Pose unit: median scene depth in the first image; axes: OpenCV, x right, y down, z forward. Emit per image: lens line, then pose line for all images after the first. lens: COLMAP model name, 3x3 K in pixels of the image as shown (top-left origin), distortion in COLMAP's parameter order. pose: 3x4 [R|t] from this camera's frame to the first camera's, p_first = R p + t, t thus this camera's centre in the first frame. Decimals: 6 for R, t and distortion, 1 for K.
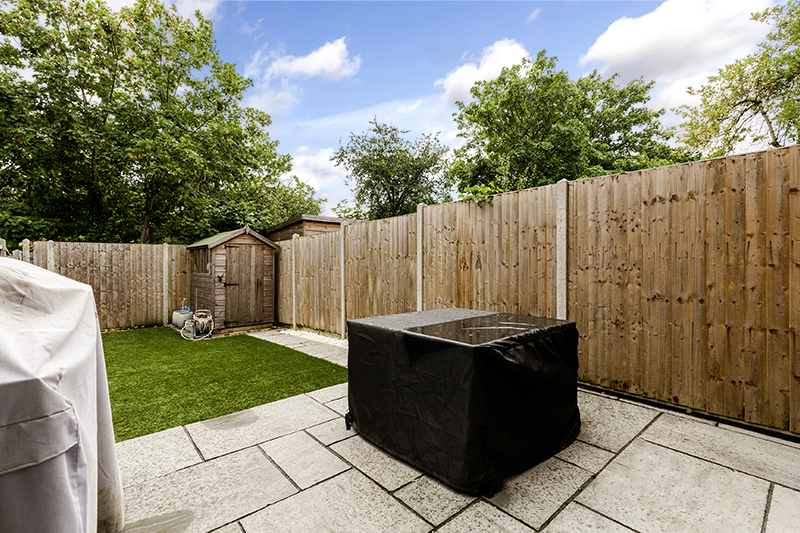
lens RADIAL K [[372.0, 0, 400.0], [0, 372.0, 266.5], [0, 0, 1]] dist [0.001263, -0.000541]
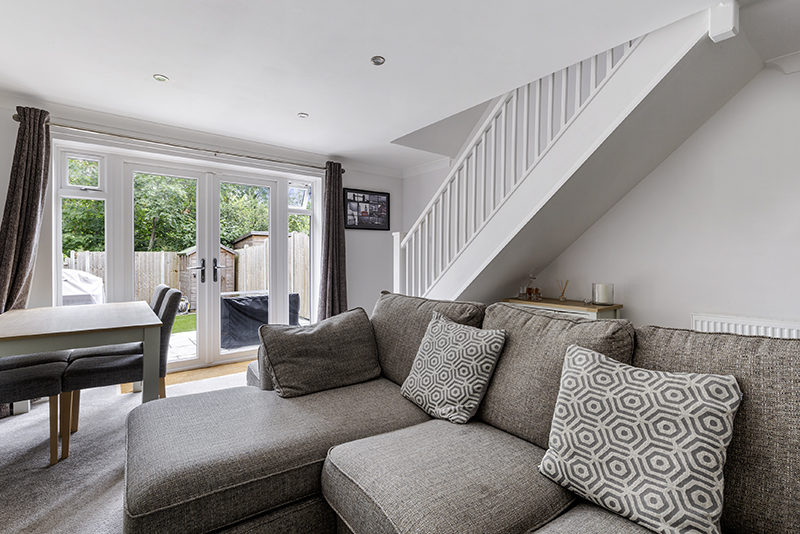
lens RADIAL K [[372.0, 0, 400.0], [0, 372.0, 267.0], [0, 0, 1]] dist [0.001263, -0.000541]
pose [[0.998452, -0.002056, -0.055574, 0.403548], [0.002759, 0.999917, 0.012569, -0.016575], [0.055544, -0.012703, 0.998375, -0.429172]]
